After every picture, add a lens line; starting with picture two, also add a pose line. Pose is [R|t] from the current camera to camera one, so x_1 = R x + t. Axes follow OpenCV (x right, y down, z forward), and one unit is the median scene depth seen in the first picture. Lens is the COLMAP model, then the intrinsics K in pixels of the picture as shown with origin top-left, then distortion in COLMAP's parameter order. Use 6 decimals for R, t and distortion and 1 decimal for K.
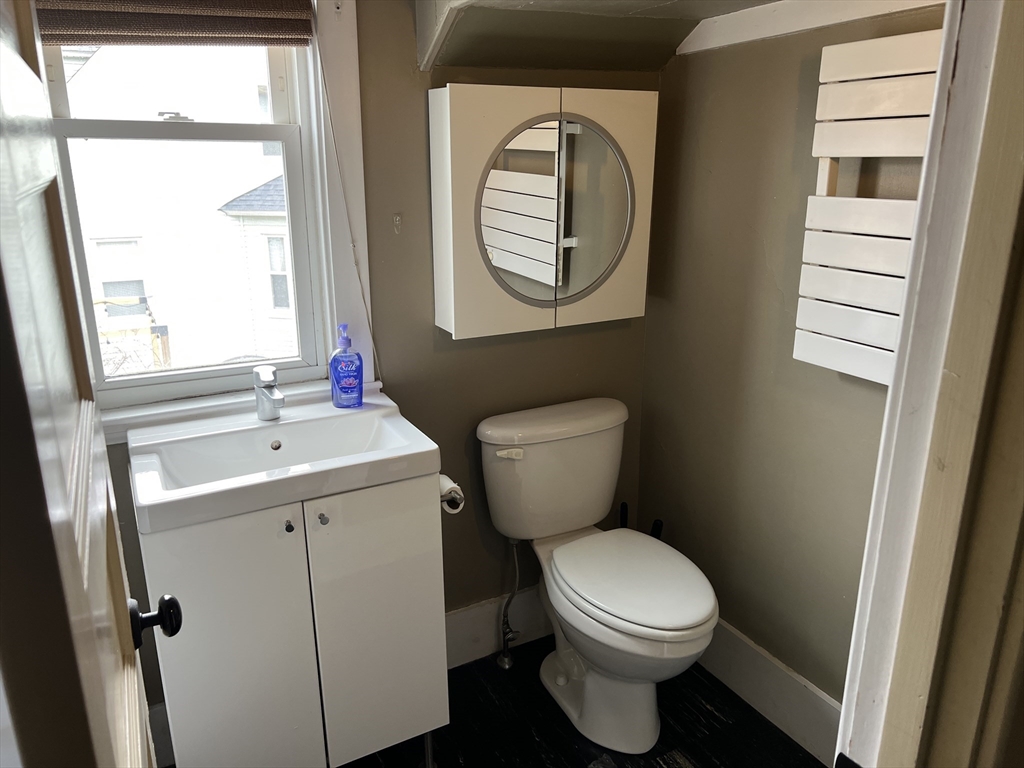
lens RADIAL K [[767.3, 0, 511.8], [0, 767.3, 383.9], [0, 0, 1]] dist [0.037212, -0.038267]
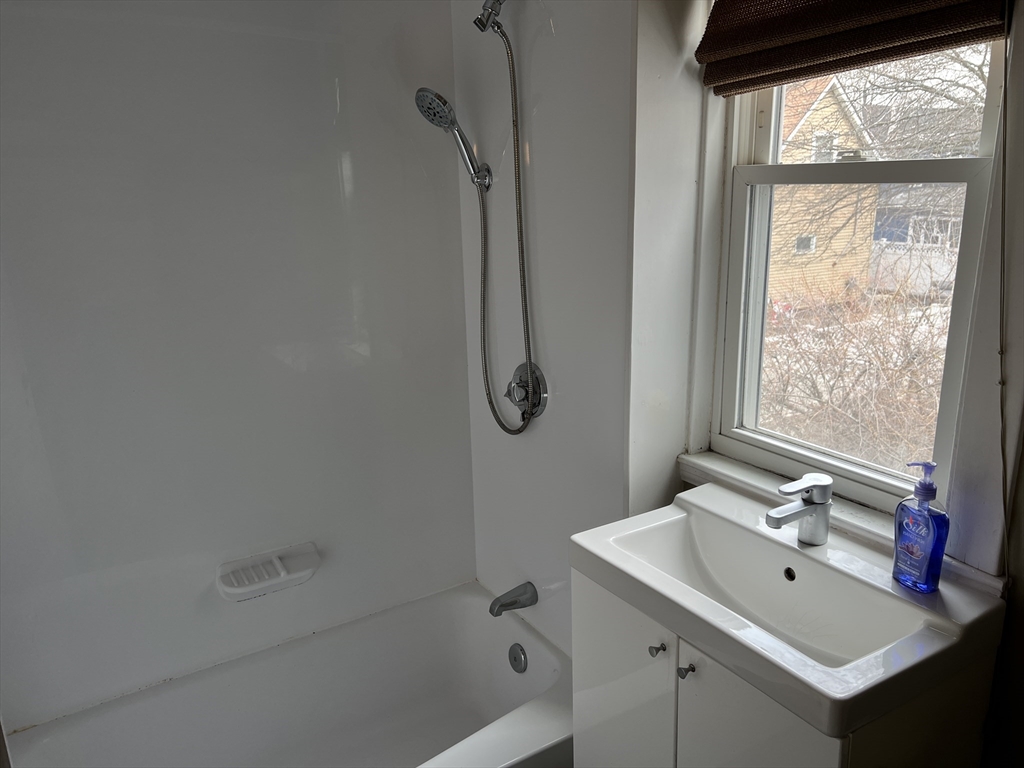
lens RADIAL K [[767.3, 0, 511.6], [0, 767.3, 381.9], [0, 0, 1]] dist [0.037212, -0.038267]
pose [[0.073194, 0.243584, -0.967114, 0.379202], [-0.268119, 0.938821, 0.216165, -0.195685], [0.960601, 0.243480, 0.134025, 0.585303]]
